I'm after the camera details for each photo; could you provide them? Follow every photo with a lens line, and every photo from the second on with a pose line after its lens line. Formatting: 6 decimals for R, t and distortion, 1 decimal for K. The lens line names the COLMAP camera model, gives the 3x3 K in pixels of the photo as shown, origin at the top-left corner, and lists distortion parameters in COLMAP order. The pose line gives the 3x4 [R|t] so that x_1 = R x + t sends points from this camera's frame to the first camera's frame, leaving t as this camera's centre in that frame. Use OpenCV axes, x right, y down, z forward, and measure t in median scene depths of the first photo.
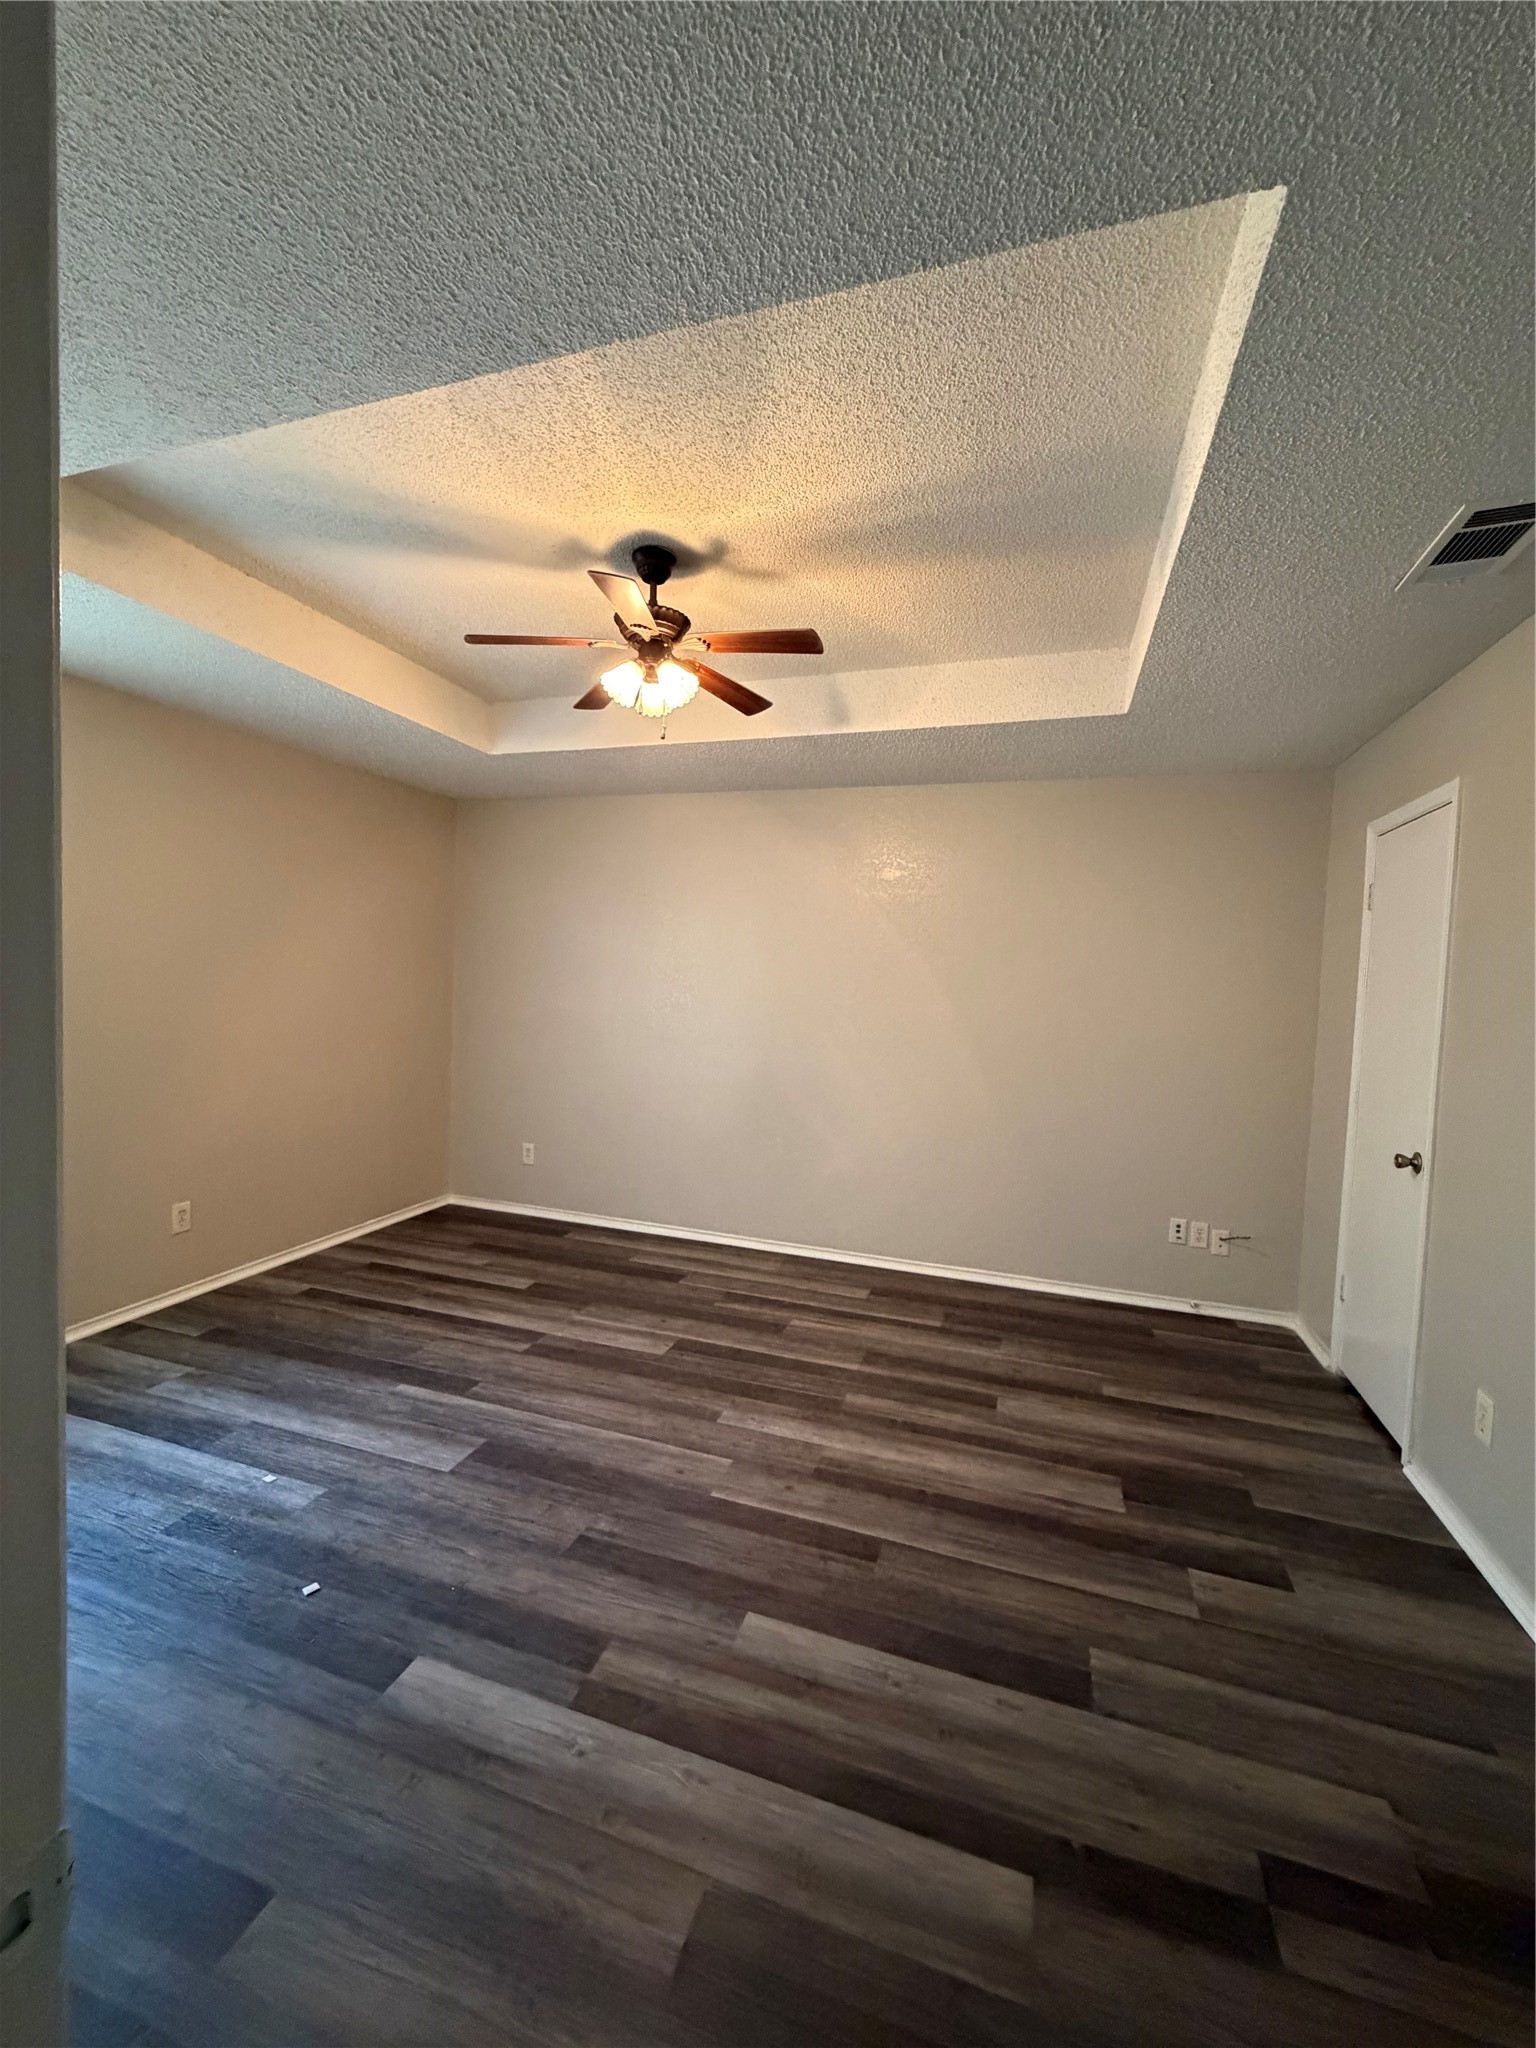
lens RADIAL K [[819.4, 0, 768.9], [0, 819.4, 1023.1], [0, 0, 1]] dist [-0.001822, -0.000512]
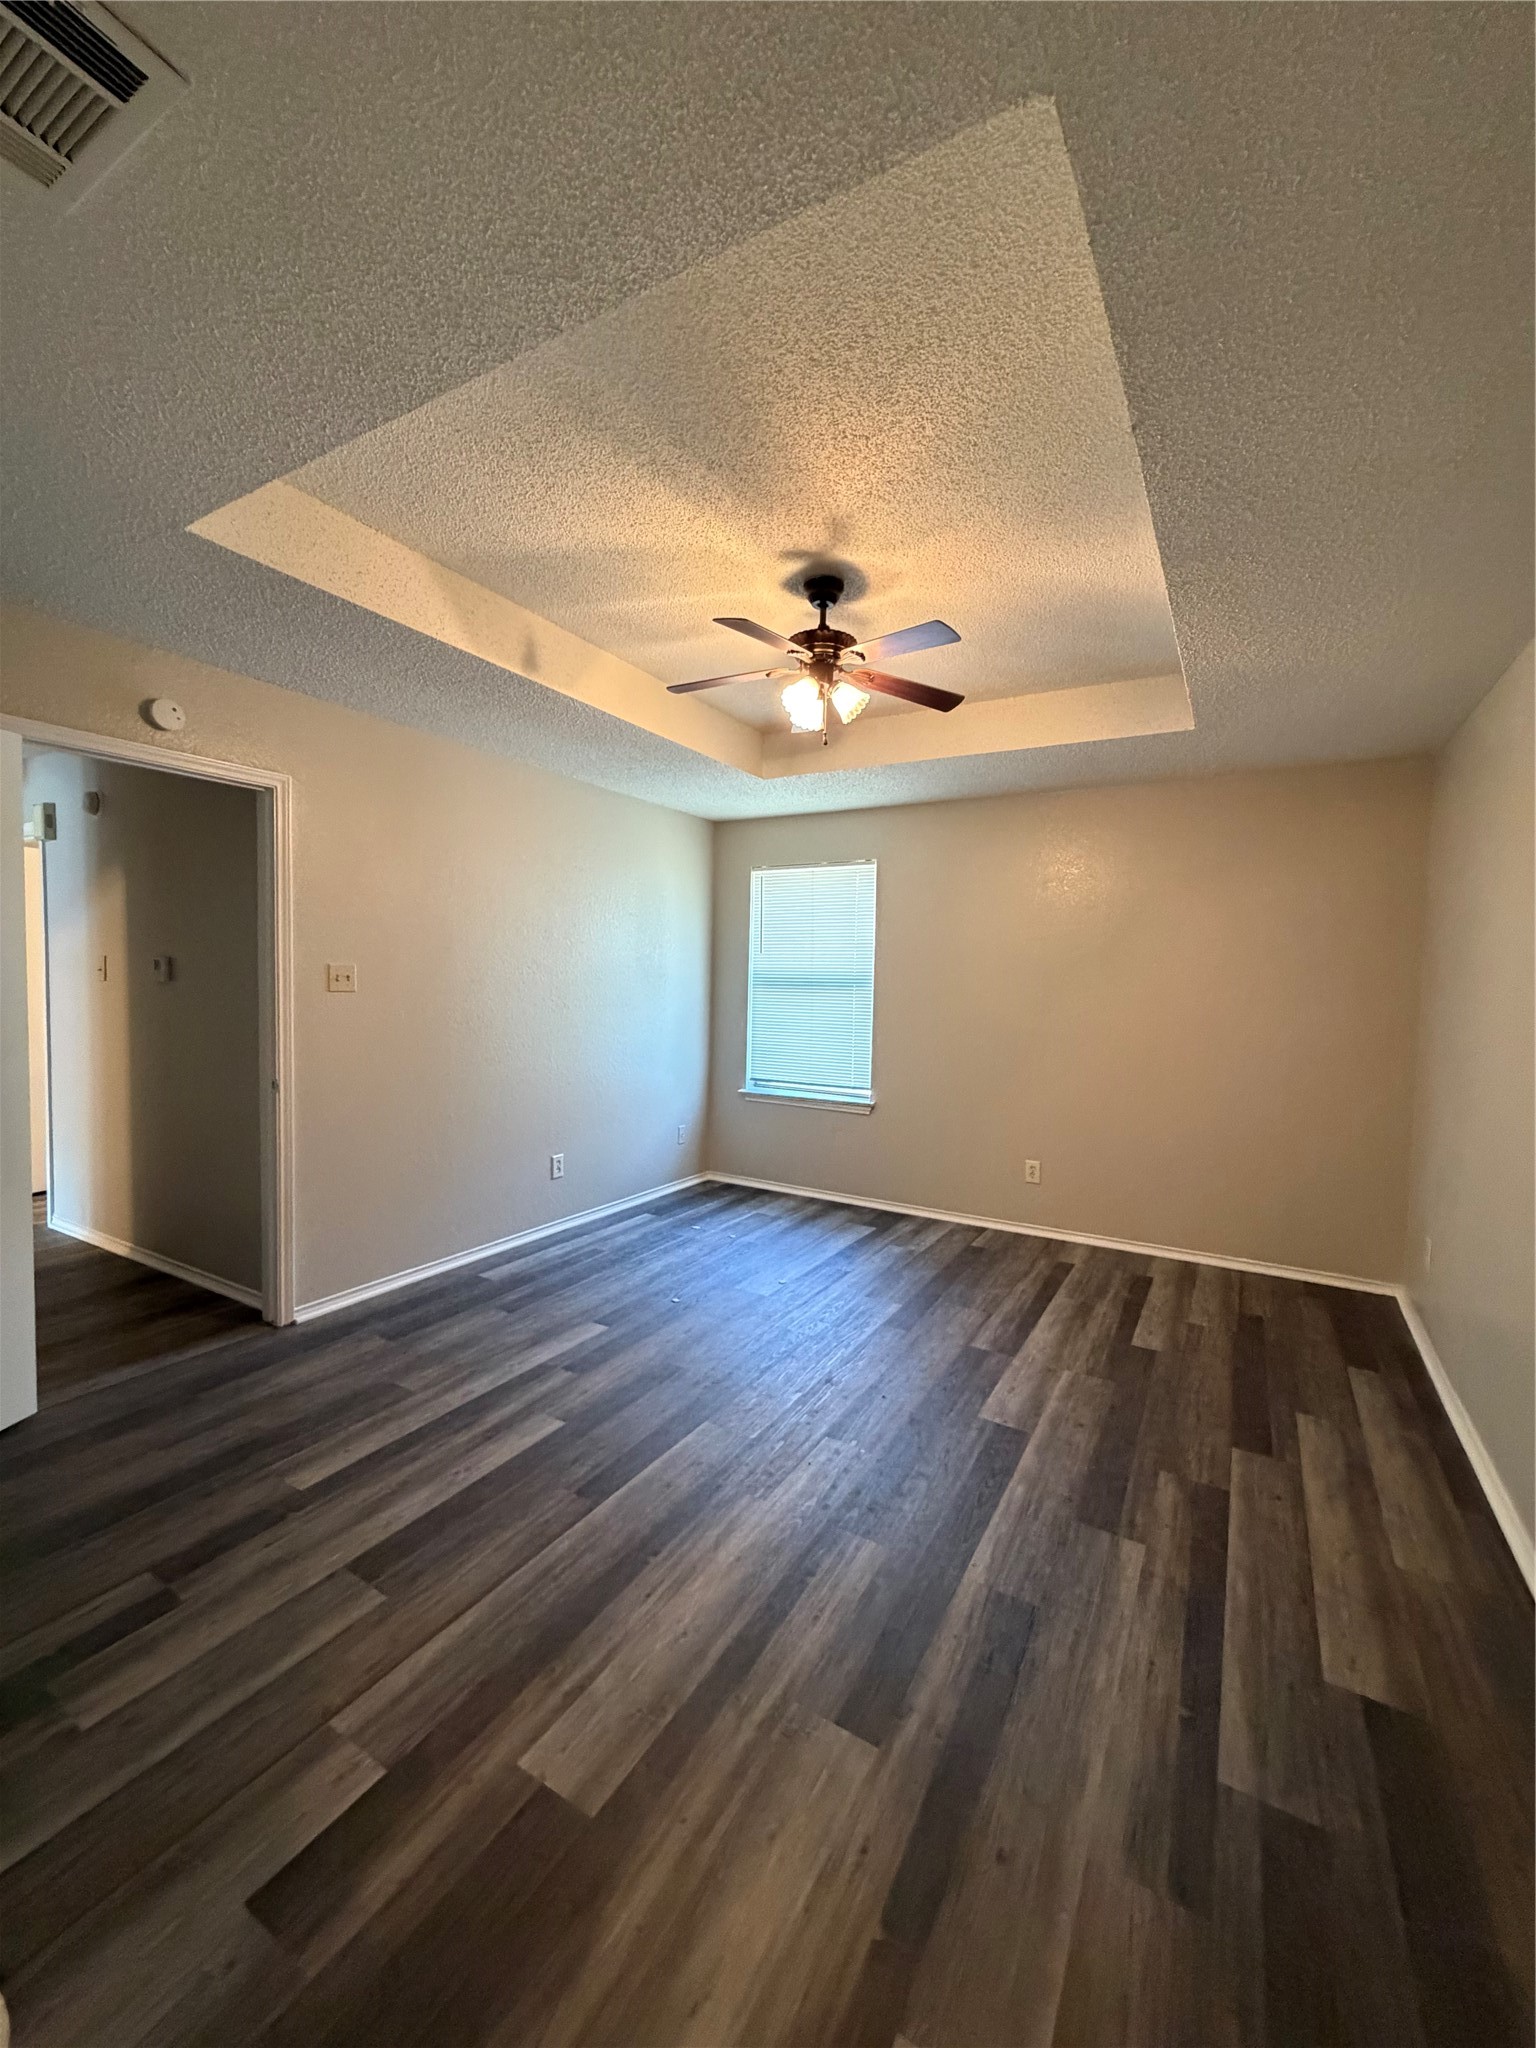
lens RADIAL K [[819.4, 0, 769.8], [0, 819.4, 1023.9], [0, 0, 1]] dist [-0.001822, -0.000512]
pose [[-0.209268, 0.013785, -0.977761, 0.738121], [-0.078046, 0.996475, 0.030753, -0.009478], [0.974739, 0.082746, -0.207454, 0.933150]]
